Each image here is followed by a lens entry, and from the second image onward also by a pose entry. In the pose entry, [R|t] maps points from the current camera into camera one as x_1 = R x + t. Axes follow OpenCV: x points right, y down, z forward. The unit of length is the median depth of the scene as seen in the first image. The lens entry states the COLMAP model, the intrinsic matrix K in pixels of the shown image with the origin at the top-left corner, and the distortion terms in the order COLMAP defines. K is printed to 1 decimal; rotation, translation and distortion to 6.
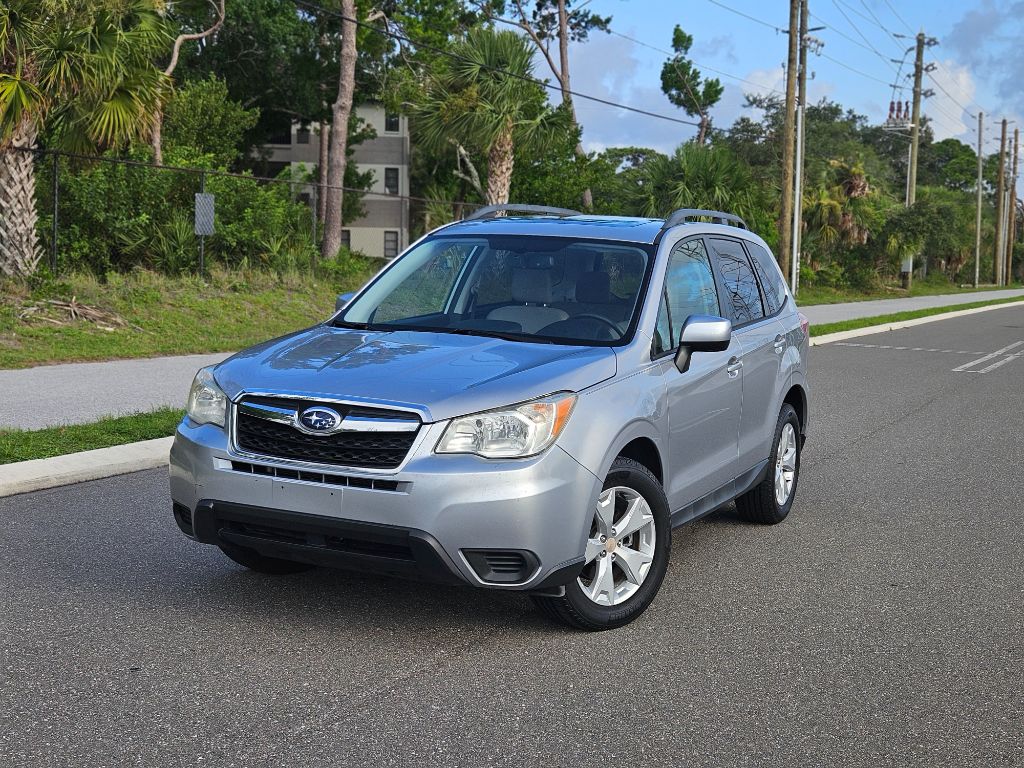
lens RADIAL K [[1436.3, 0, 481.2], [0, 1436.3, 405.2], [0, 0, 1]] dist [0.096625, 0.000000]
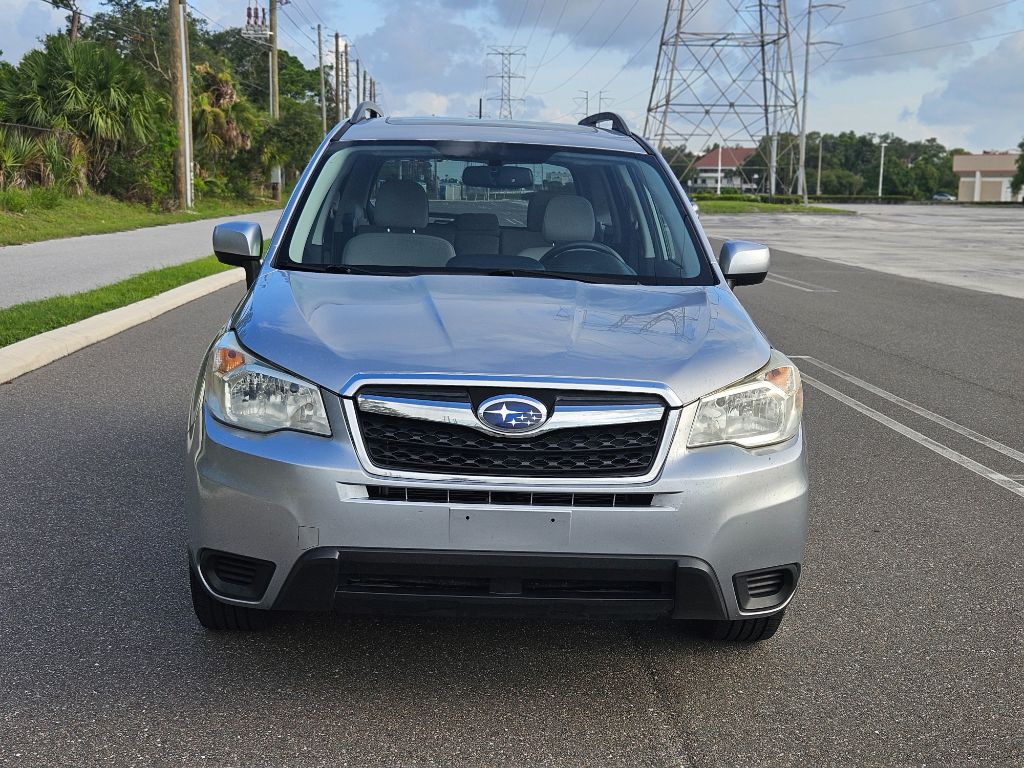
lens RADIAL K [[1436.3, 0, 506.7], [0, 1436.3, 381.0], [0, 0, 1]] dist [0.096625, 0.000000]
pose [[0.866715, -0.075468, 0.493062, -0.433619], [0.052864, 0.996819, 0.059649, -0.044854], [-0.495995, -0.025633, 0.867947, 0.387877]]
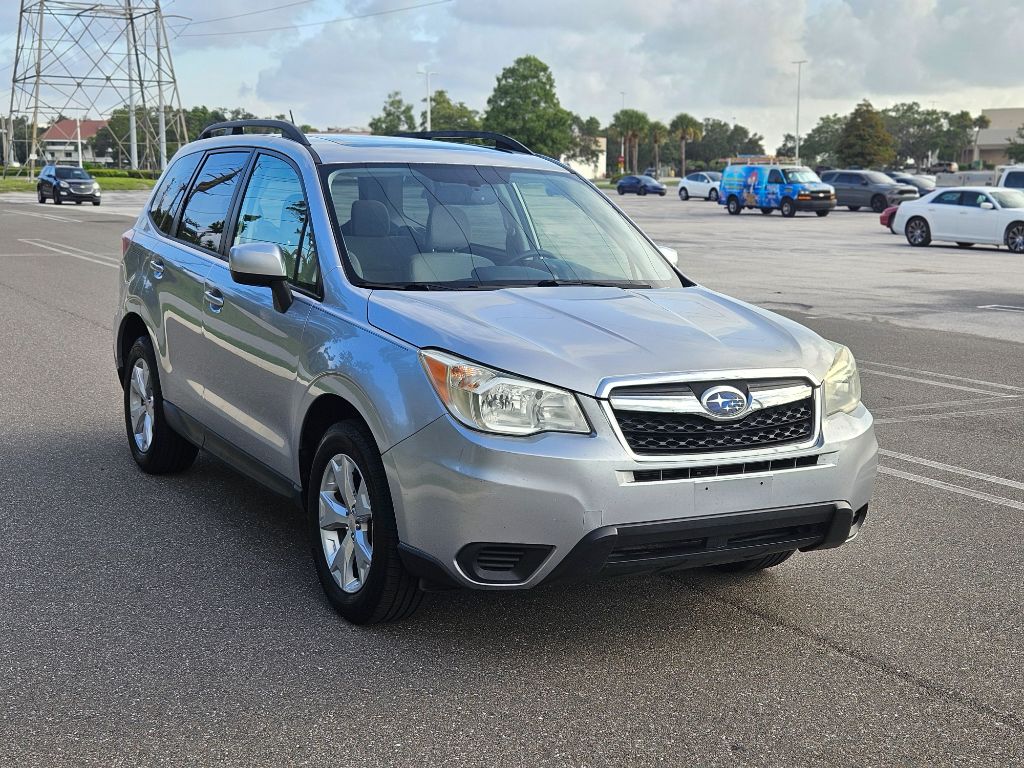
lens RADIAL K [[1436.3, 0, 509.6], [0, 1436.3, 381.5], [0, 0, 1]] dist [0.096625, 0.000000]
pose [[0.544481, -0.141789, 0.826702, -0.843925], [0.086182, 0.989849, 0.113009, -0.103765], [-0.834334, 0.009715, 0.551174, 0.611230]]
